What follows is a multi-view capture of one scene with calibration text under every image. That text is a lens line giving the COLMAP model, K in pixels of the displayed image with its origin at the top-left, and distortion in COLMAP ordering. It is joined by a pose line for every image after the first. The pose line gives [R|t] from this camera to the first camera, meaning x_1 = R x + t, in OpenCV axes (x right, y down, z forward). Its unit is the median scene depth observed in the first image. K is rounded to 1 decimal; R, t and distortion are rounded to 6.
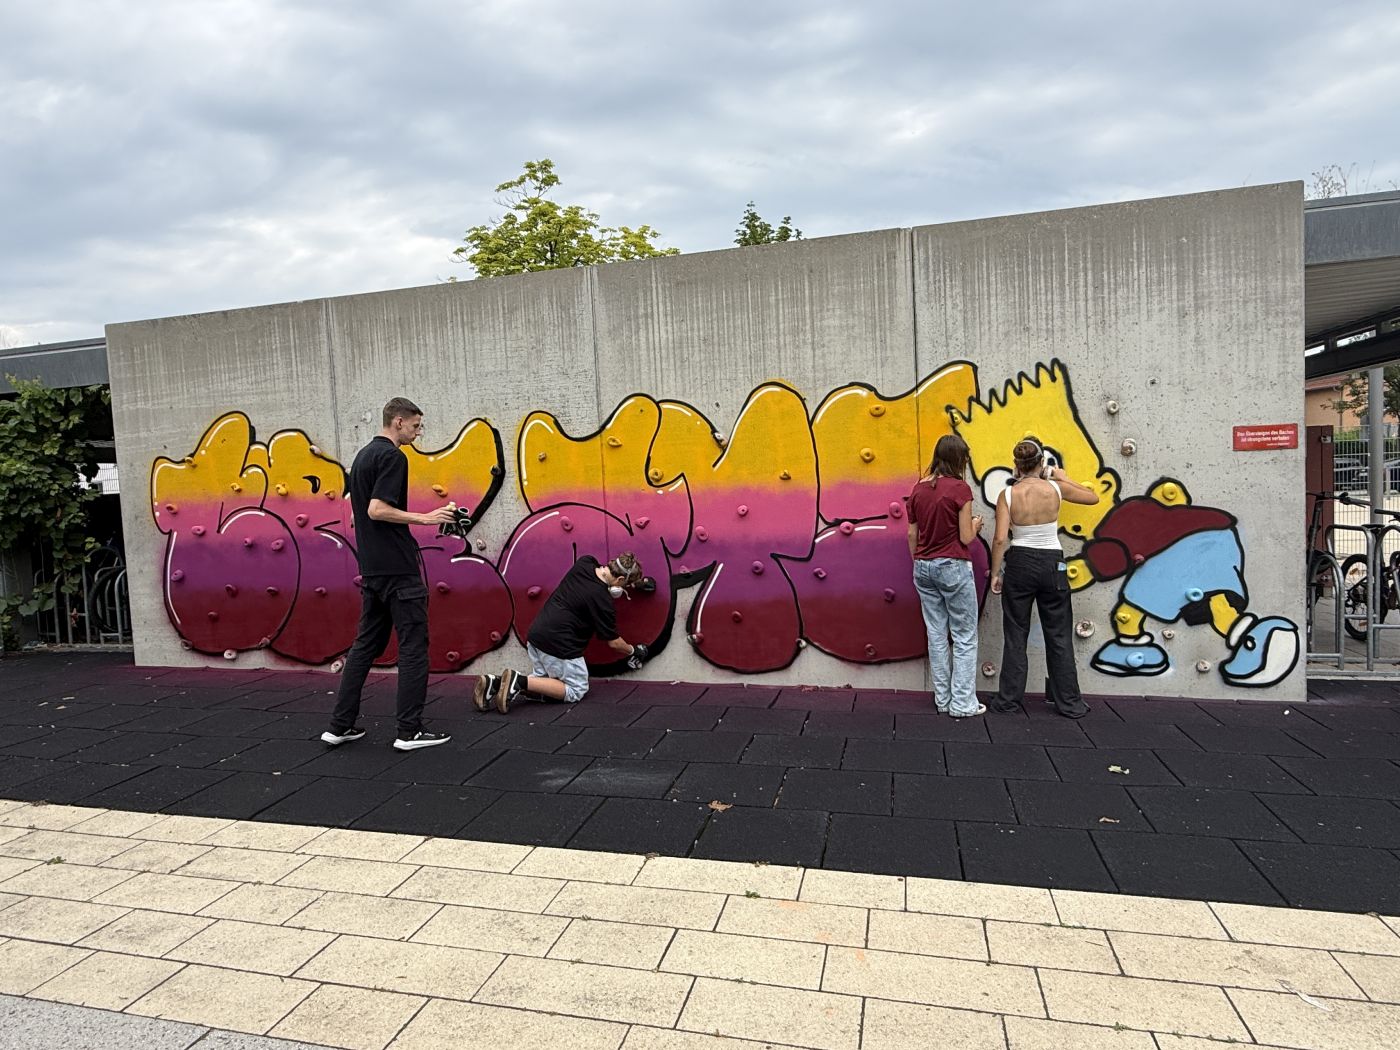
lens RADIAL K [[817.6, 0, 700.0], [0, 817.6, 525.0], [0, 0, 1]] dist [-0.002044, 0.003197]
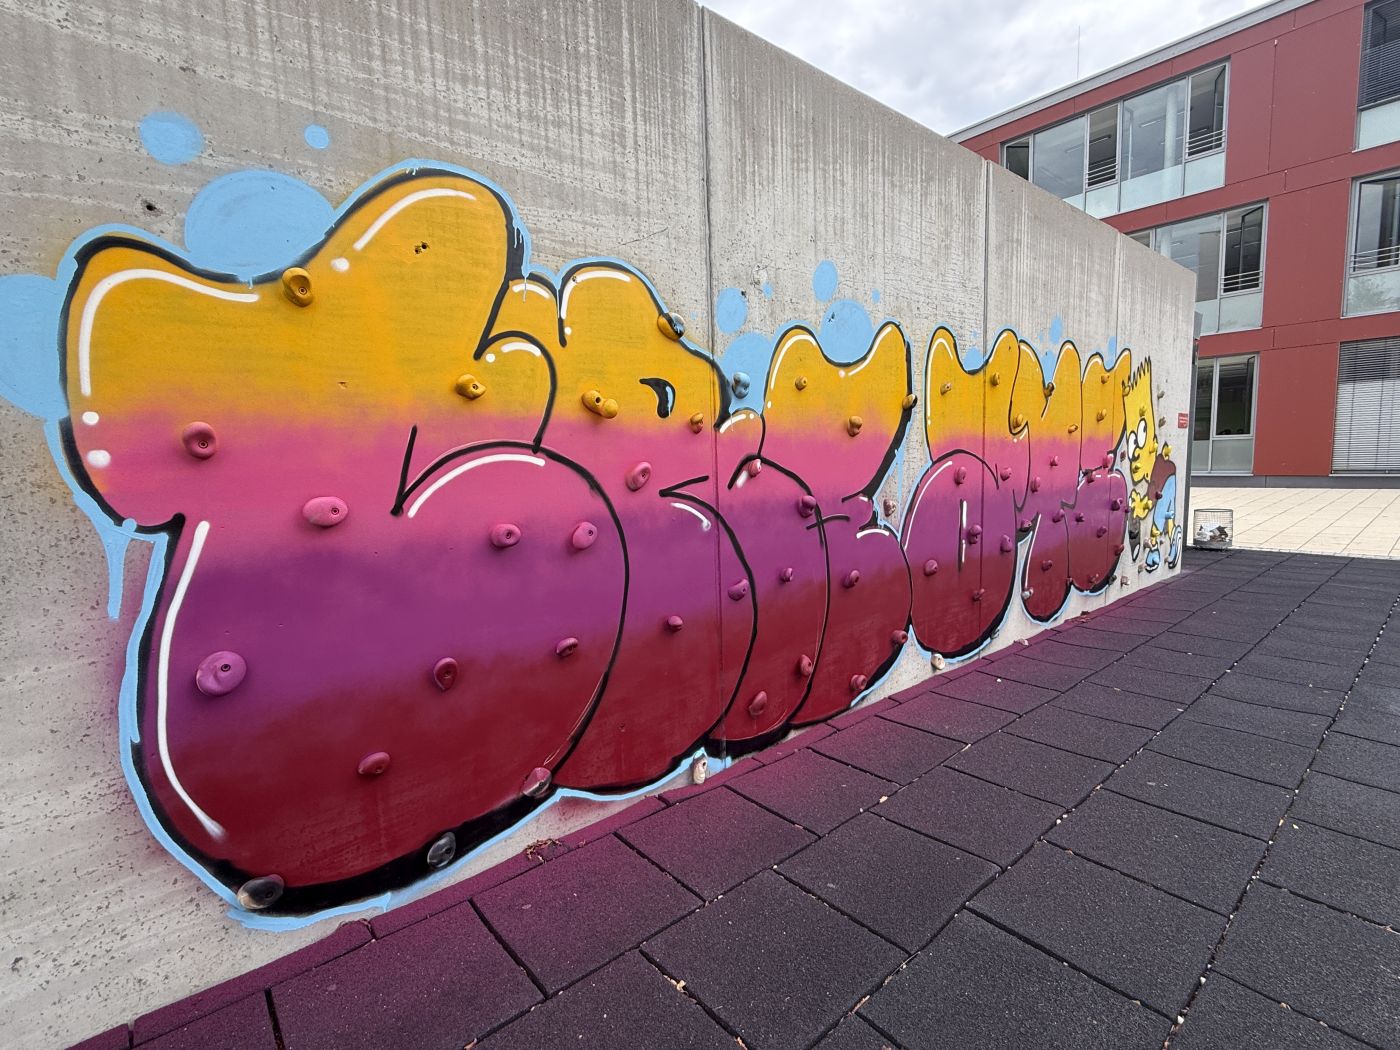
lens RADIAL K [[660.6, 0, 697.4], [0, 660.6, 524.9], [0, 0, 1]] dist [0.000176, 0.001201]
pose [[0.578656, -0.056233, 0.813631, -0.935814], [0.048208, 0.998234, 0.034706, 0.012408], [-0.814146, 0.019141, 0.580345, 0.932827]]
